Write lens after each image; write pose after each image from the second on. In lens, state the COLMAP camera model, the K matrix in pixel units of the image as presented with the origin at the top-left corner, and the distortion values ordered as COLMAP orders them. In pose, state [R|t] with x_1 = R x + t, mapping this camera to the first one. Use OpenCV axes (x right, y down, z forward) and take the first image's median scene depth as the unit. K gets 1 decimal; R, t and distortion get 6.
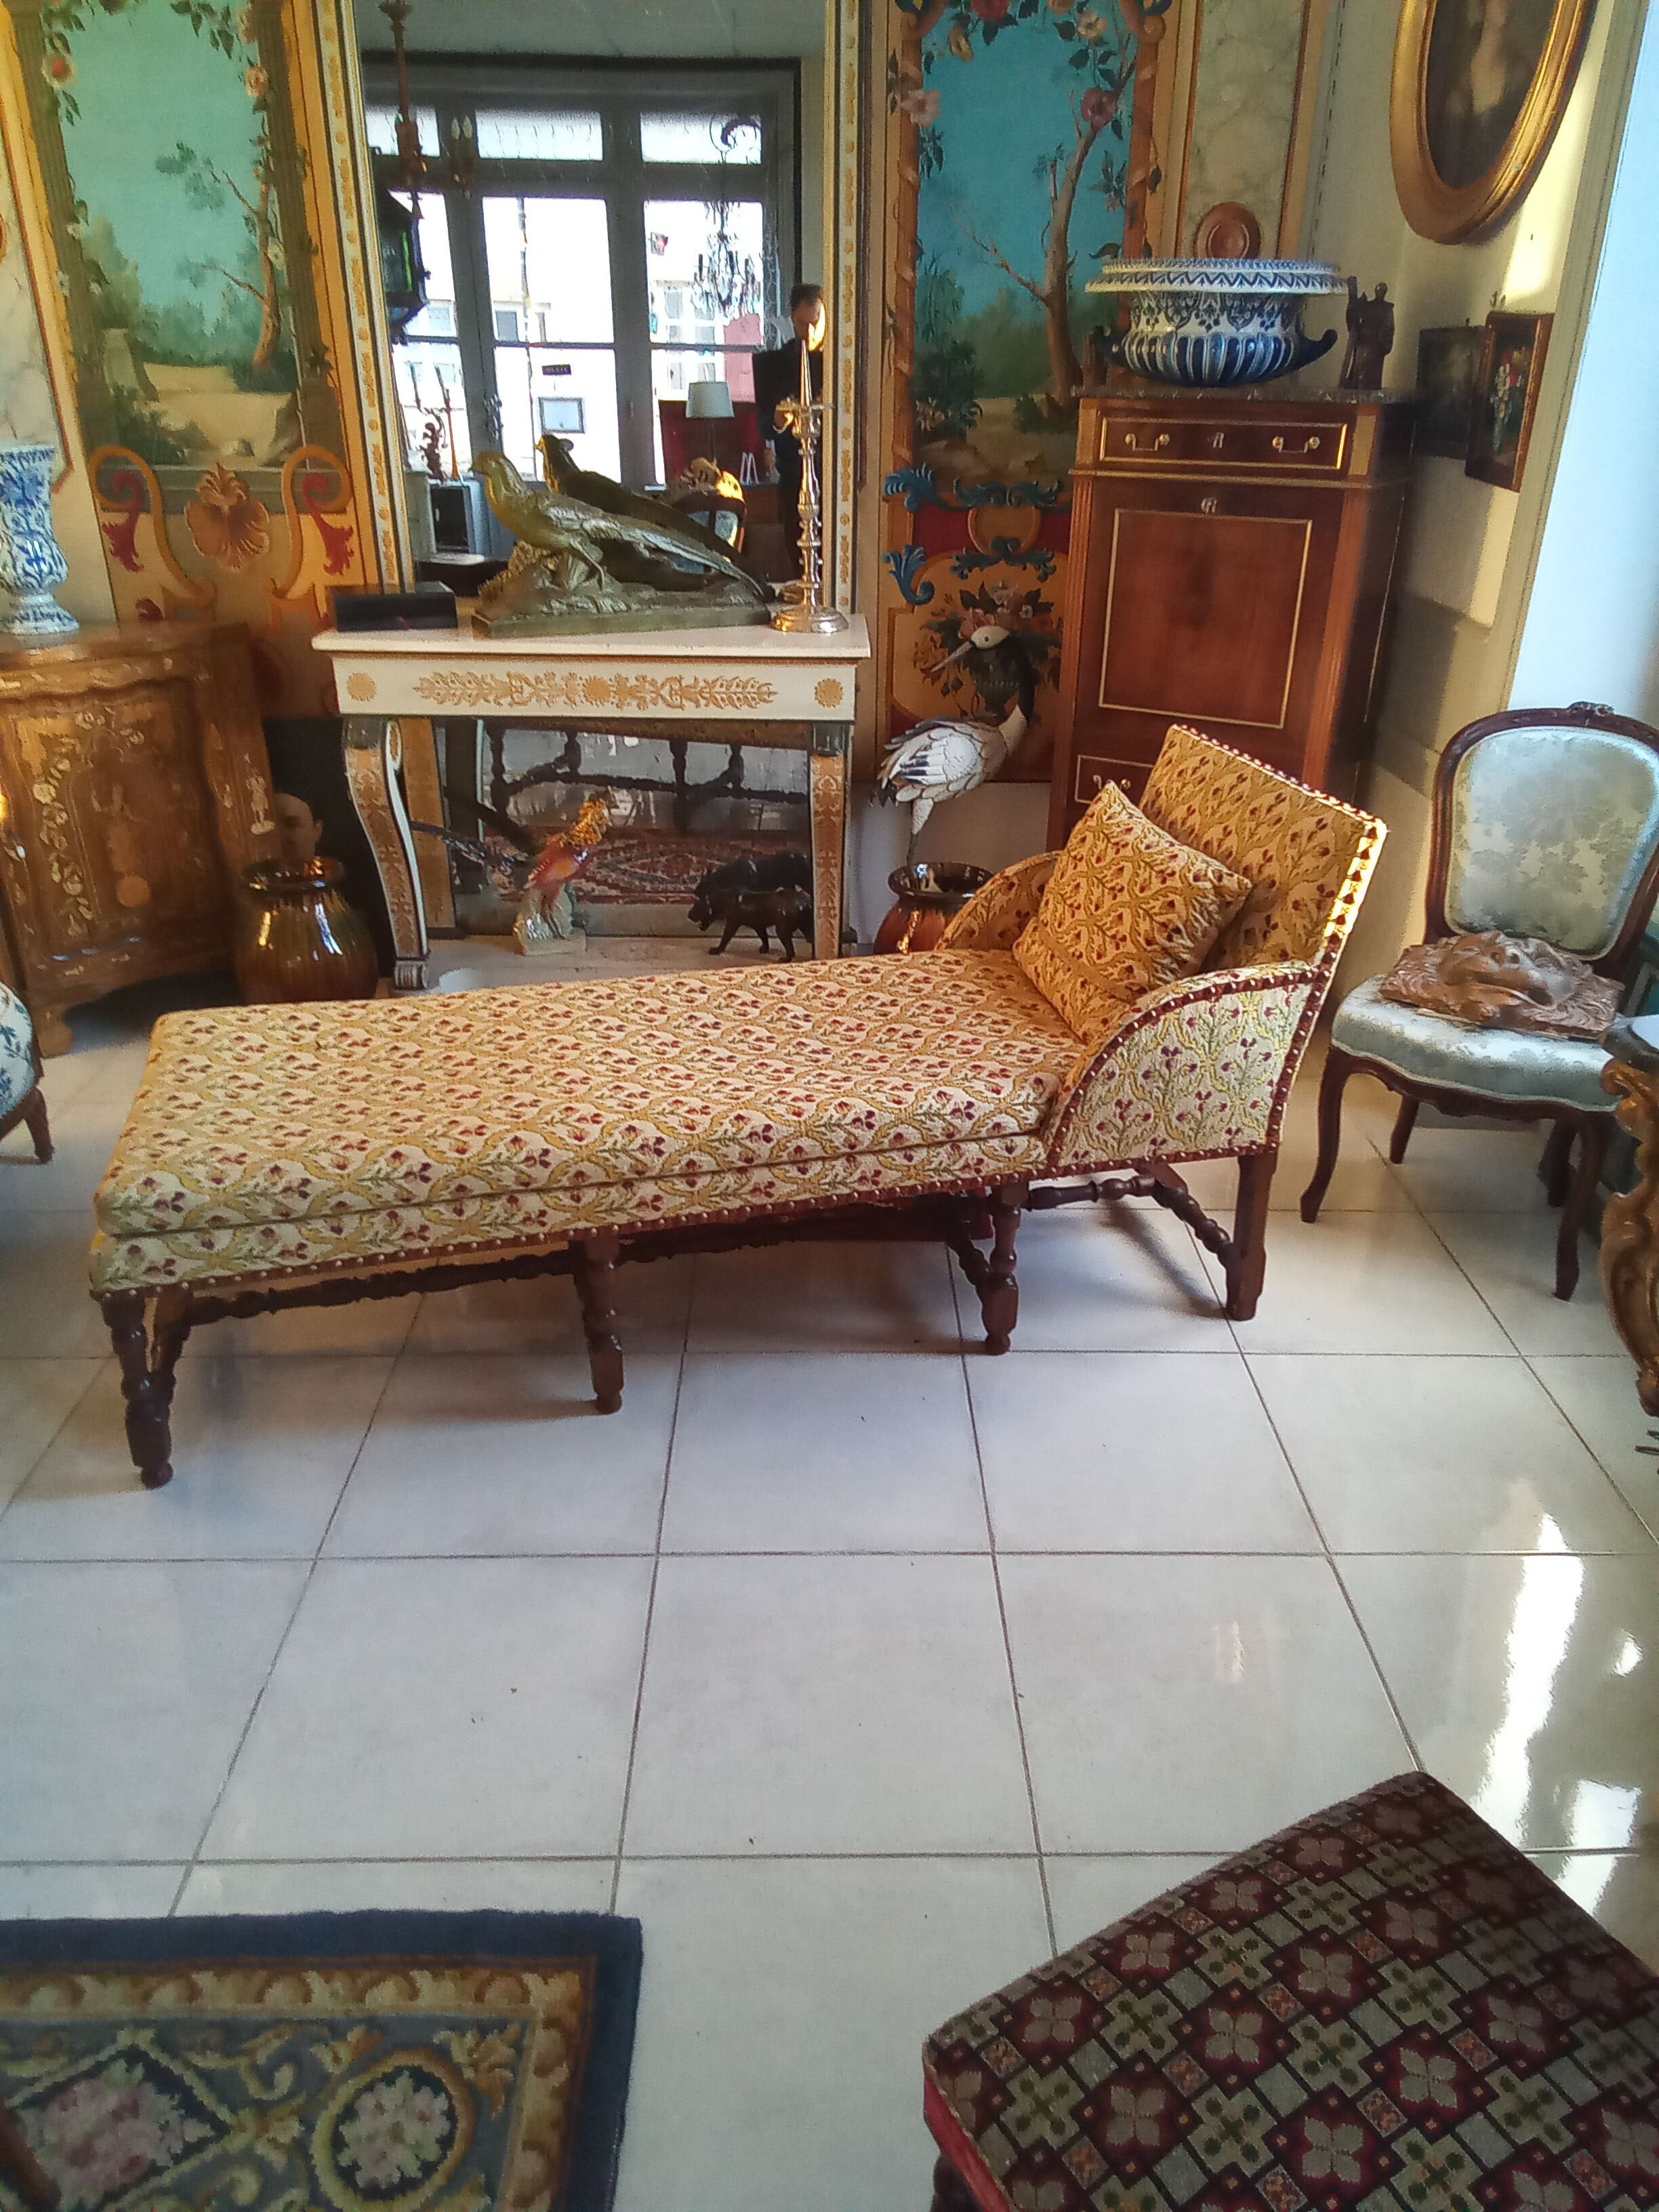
lens RADIAL K [[1518.5, 0, 839.5], [0, 1518.5, 1106.8], [0, 0, 1]] dist [0.063965, -0.077656]
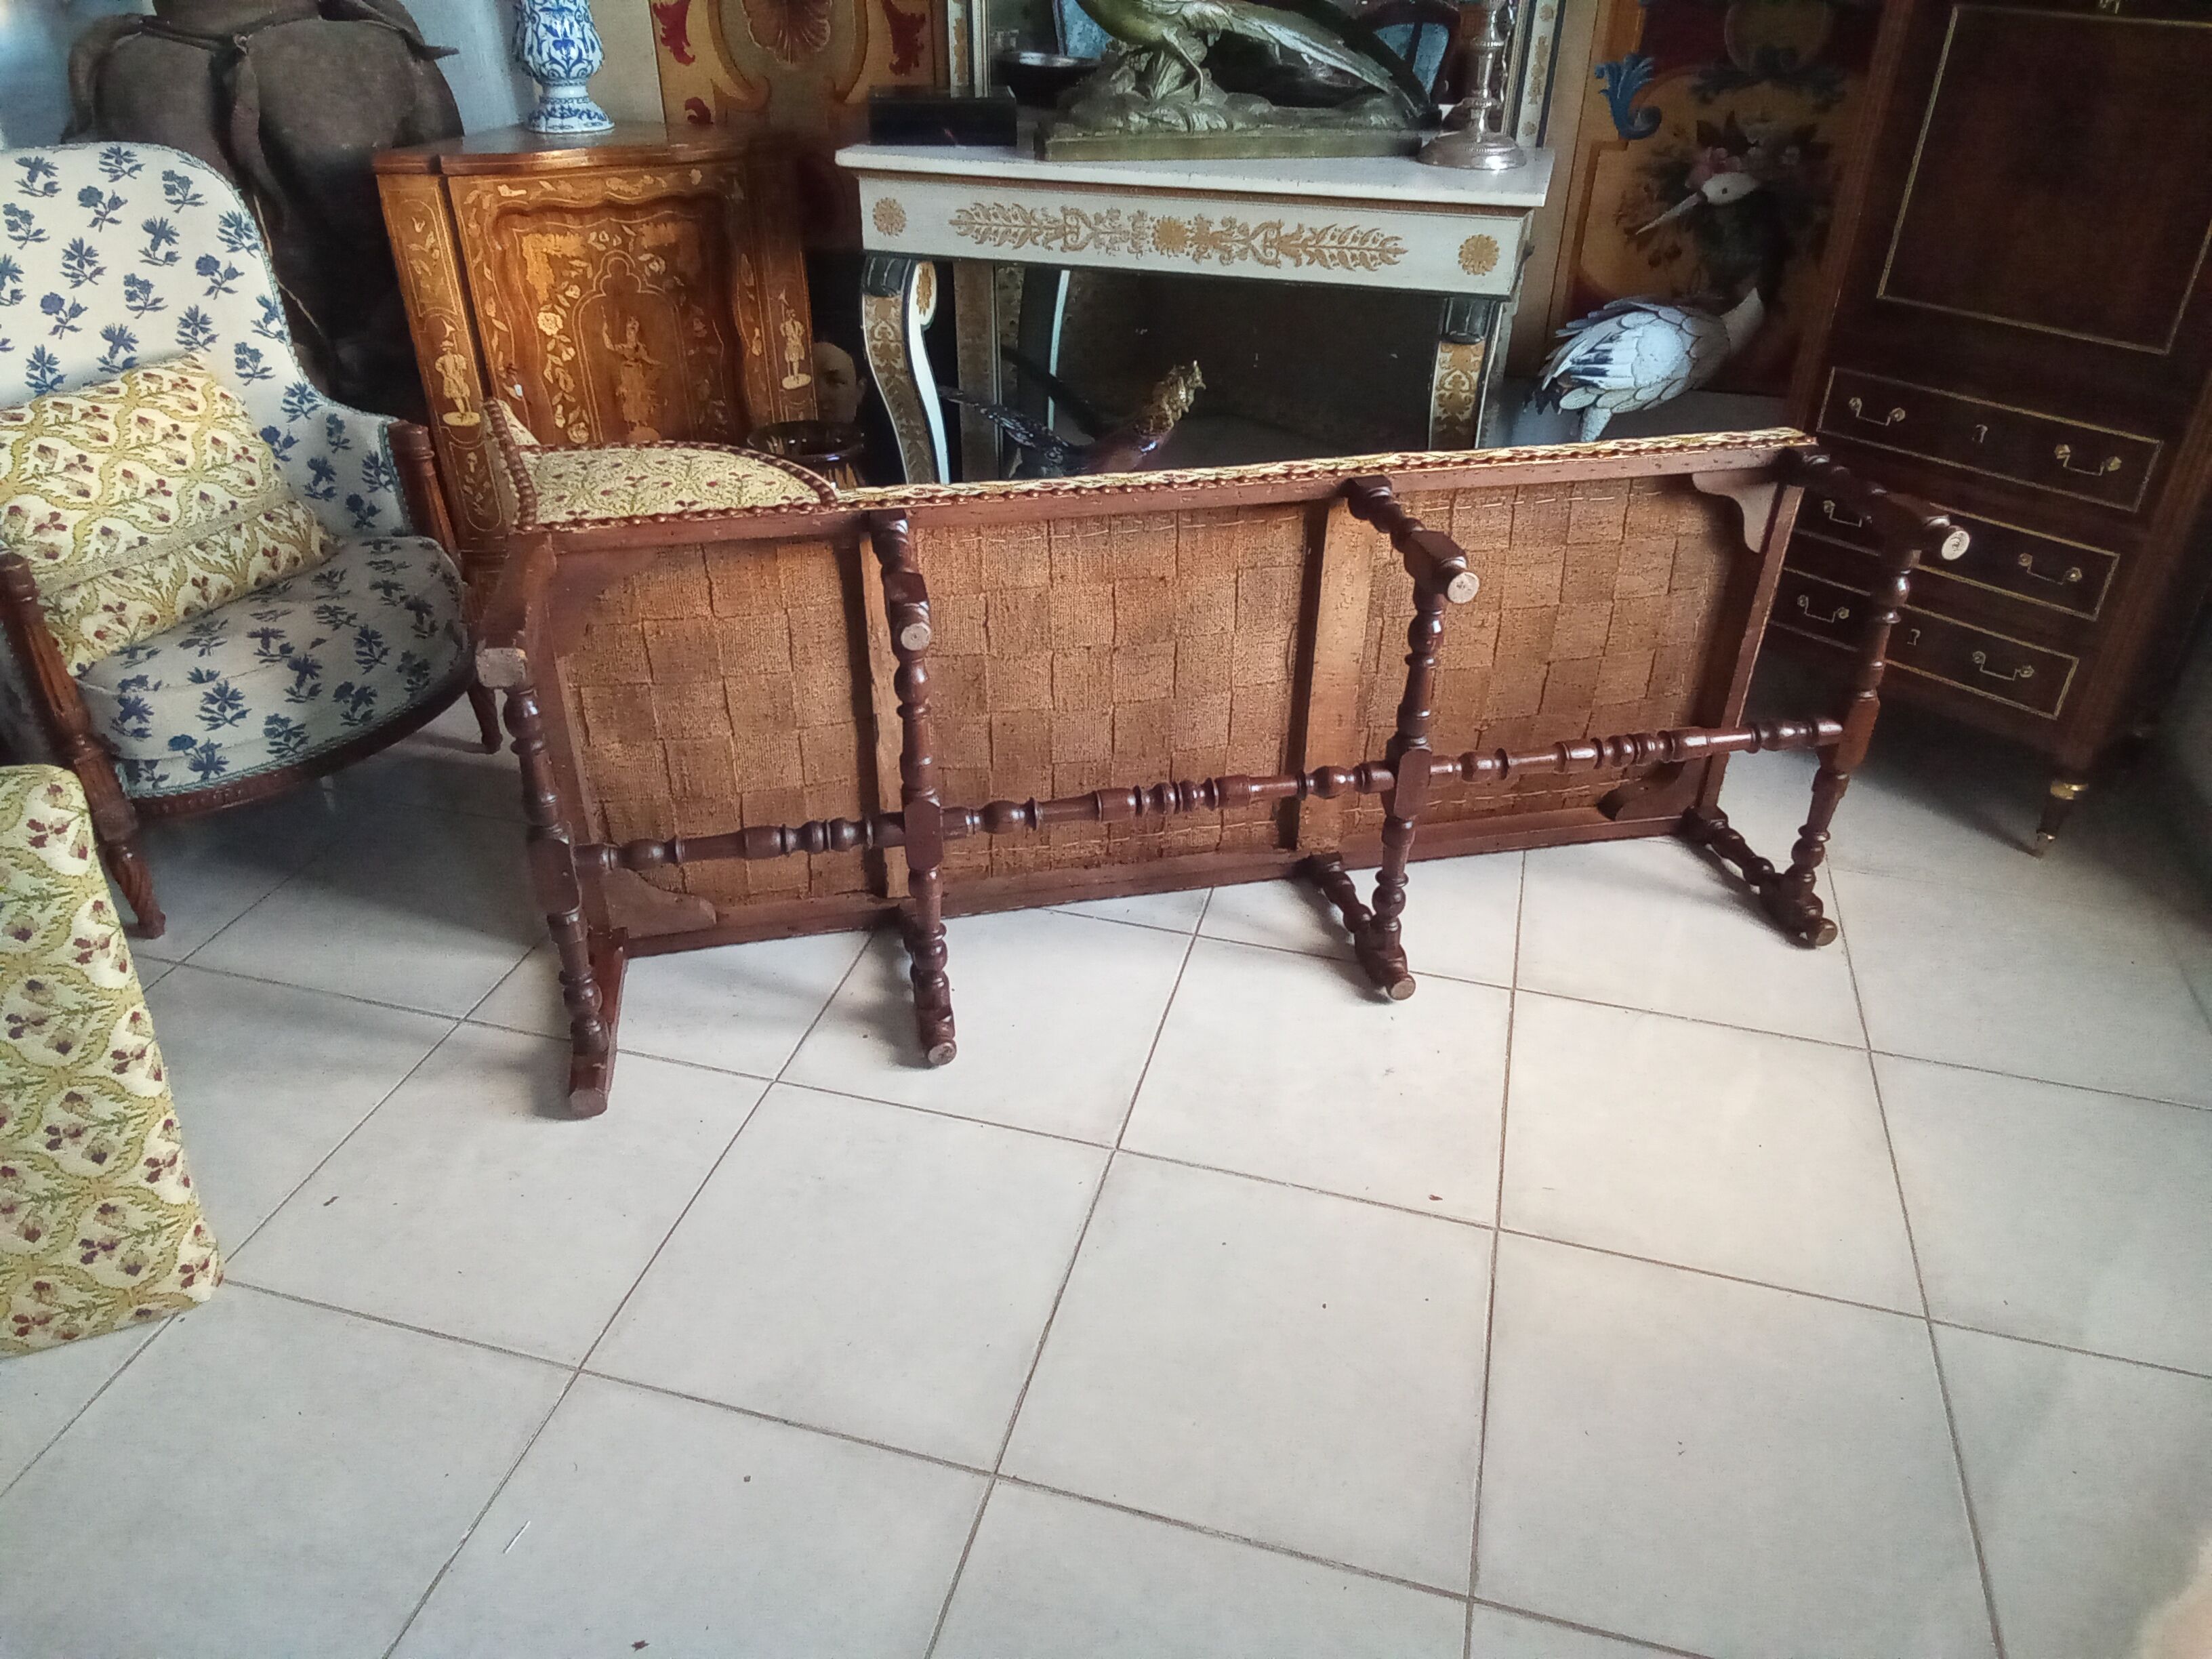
lens RADIAL K [[1518.5, 0, 1096.6], [0, 1518.5, 828.2], [0, 0, 1]] dist [0.063965, -0.077656]
pose [[0.958526, 0.150458, -0.242055, 0.034986], [-0.125420, 0.985322, 0.115803, -0.060173], [0.255926, -0.080642, 0.963327, 0.212117]]
